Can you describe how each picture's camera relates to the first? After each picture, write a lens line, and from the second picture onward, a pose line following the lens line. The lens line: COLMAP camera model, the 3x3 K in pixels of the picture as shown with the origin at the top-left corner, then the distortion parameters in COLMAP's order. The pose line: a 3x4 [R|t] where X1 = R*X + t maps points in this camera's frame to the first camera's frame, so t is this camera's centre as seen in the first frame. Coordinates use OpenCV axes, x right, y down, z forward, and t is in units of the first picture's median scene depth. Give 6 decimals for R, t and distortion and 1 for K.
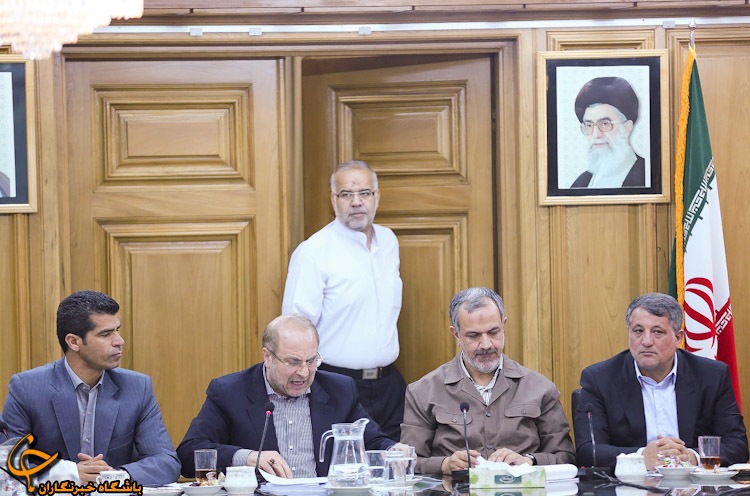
lens RADIAL K [[4329.0, 0, 375.0], [0, 4329.0, 248.3], [0, 0, 1]] dist [-0.156098, 0.000000]
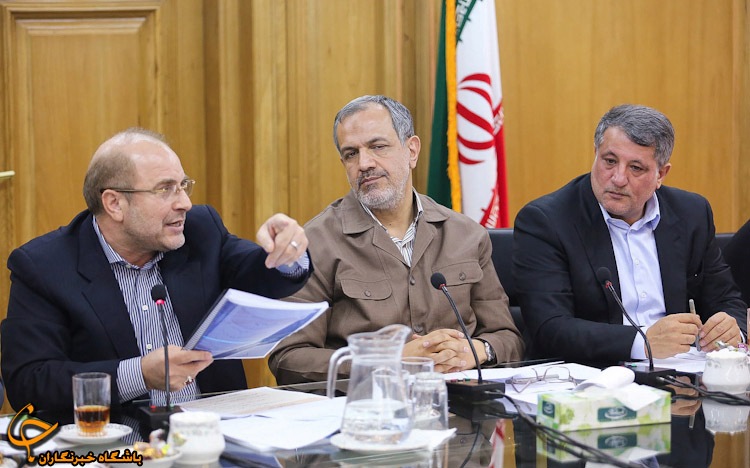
lens RADIAL K [[2176.8, 0, 375.3], [0, 2176.8, 230.2], [0, 0, 1]] dist [0.151472, 0.000000]
pose [[0.921891, -0.032012, 0.386124, -0.111237], [-0.001528, 0.996273, 0.086244, 0.001033], [-0.387446, -0.080097, 0.918406, 0.684410]]
